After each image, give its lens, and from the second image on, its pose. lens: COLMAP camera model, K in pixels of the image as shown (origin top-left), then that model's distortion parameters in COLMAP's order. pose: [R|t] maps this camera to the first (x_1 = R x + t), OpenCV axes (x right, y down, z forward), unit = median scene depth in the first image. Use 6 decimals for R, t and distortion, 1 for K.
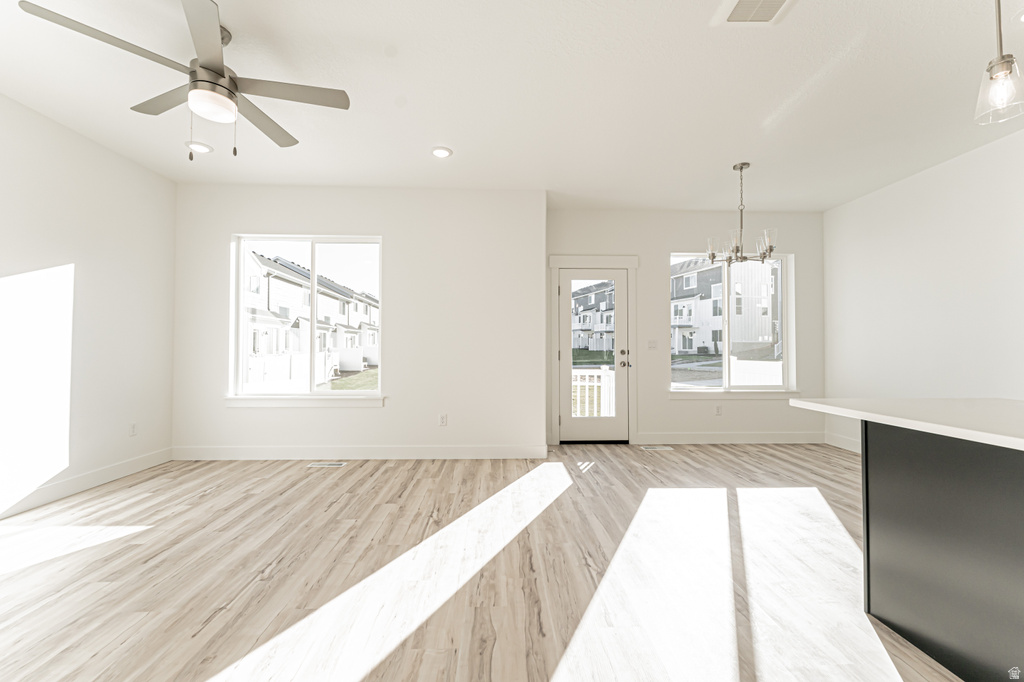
lens RADIAL K [[422.4, 0, 512.0], [0, 422.4, 341.0], [0, 0, 1]] dist [0.000308, -0.000063]
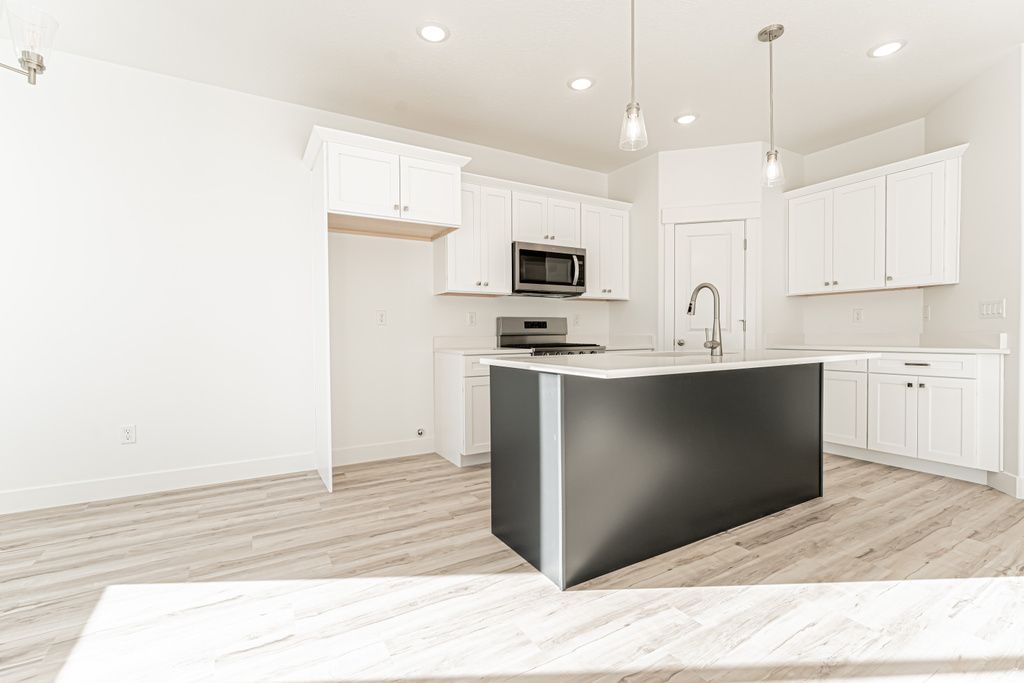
lens RADIAL K [[454.8, 0, 510.4], [0, 454.8, 343.3], [0, 0, 1]] dist [-0.001686, 0.000113]
pose [[-0.479796, -0.016742, 0.877221, 0.007184], [-0.009287, 0.999859, 0.014003, 0.040227], [-0.877331, -0.001428, -0.479883, 0.822677]]
